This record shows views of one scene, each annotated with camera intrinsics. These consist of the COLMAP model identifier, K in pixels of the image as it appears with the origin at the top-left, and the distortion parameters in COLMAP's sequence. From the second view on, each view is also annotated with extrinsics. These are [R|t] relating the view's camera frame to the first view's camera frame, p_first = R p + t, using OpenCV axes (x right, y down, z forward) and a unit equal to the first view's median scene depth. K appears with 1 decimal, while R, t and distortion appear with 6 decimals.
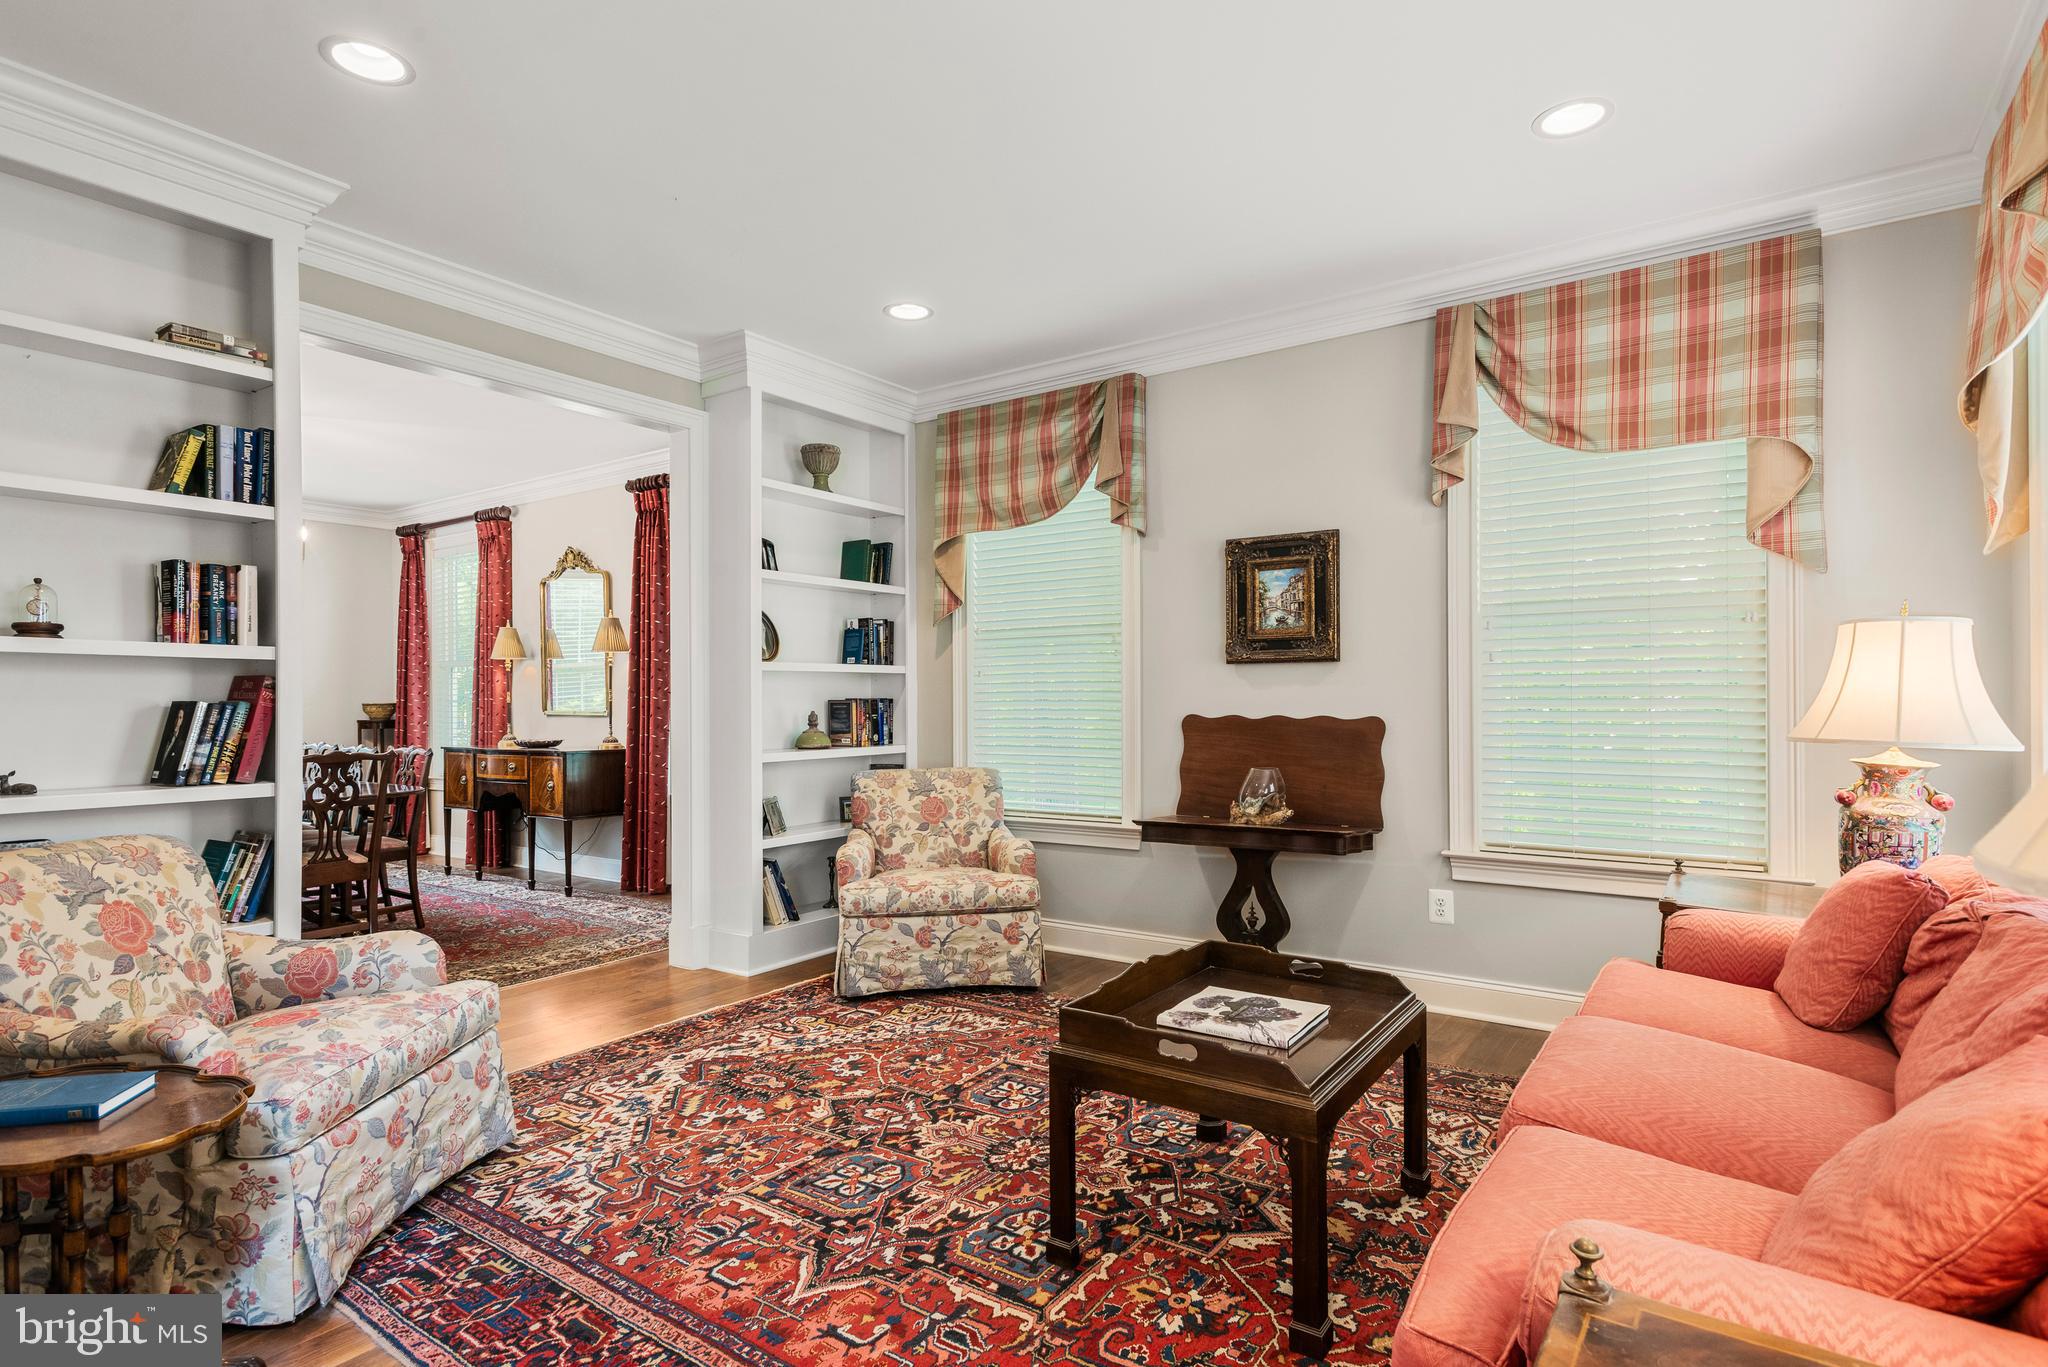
lens RADIAL K [[1043.1, 0, 1016.1], [0, 1043.1, 696.3], [0, 0, 1]] dist [0.002448, 0.000417]
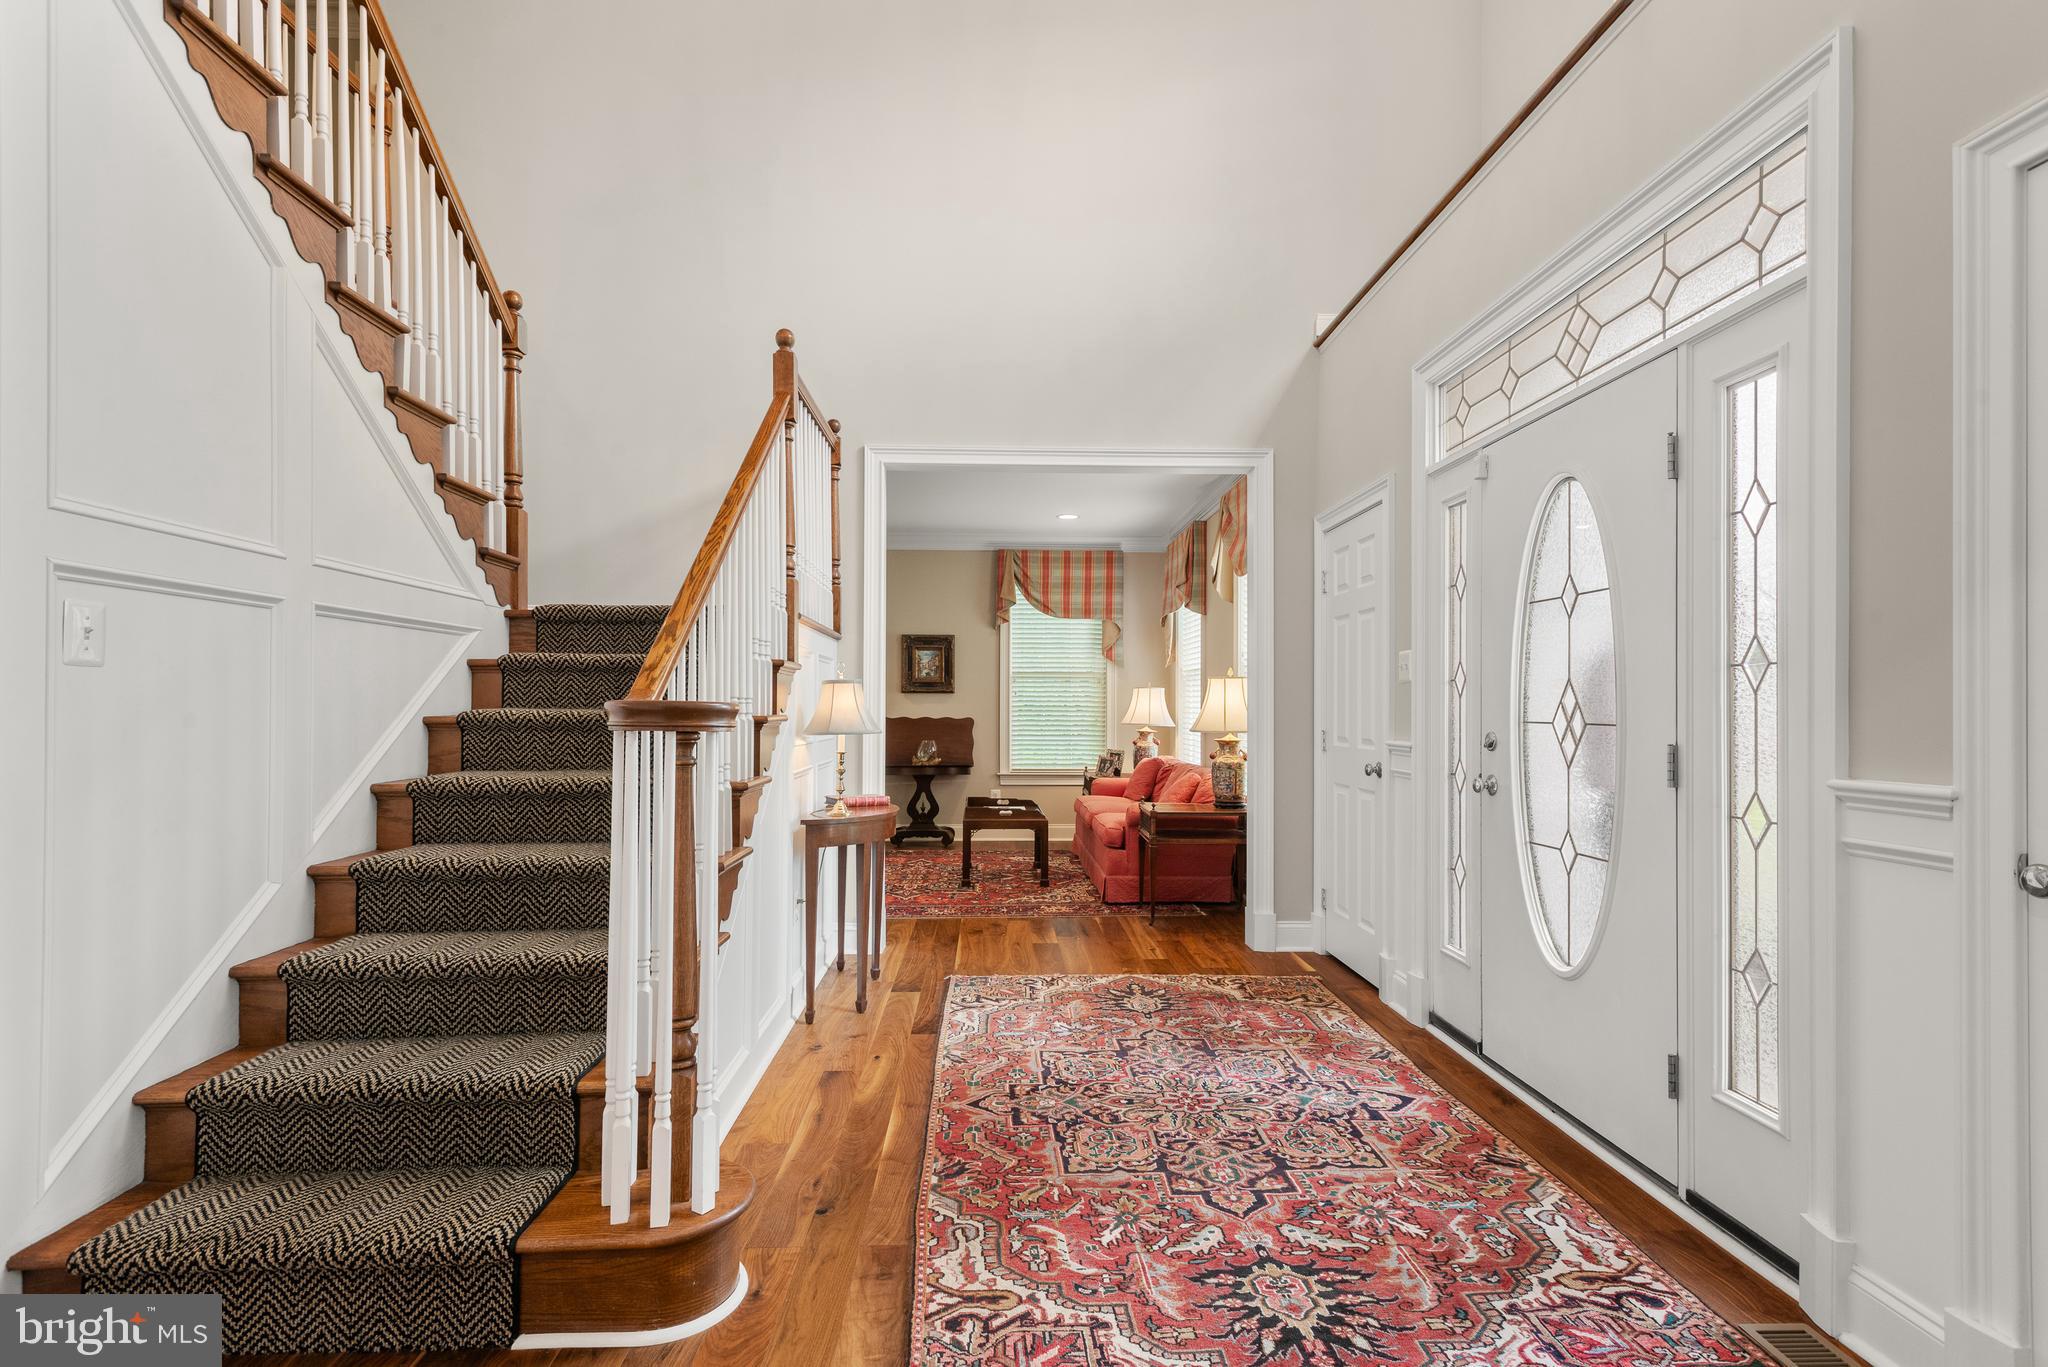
lens RADIAL K [[982.9, 0, 1025.5], [0, 982.9, 696.5], [0, 0, 1]] dist [0.000315, 0.000008]
pose [[0.789352, 0.008540, 0.613882, -0.954218], [-0.007567, 0.999963, -0.004181, -0.019985], [-0.613895, -0.001345, 0.789387, -0.850453]]
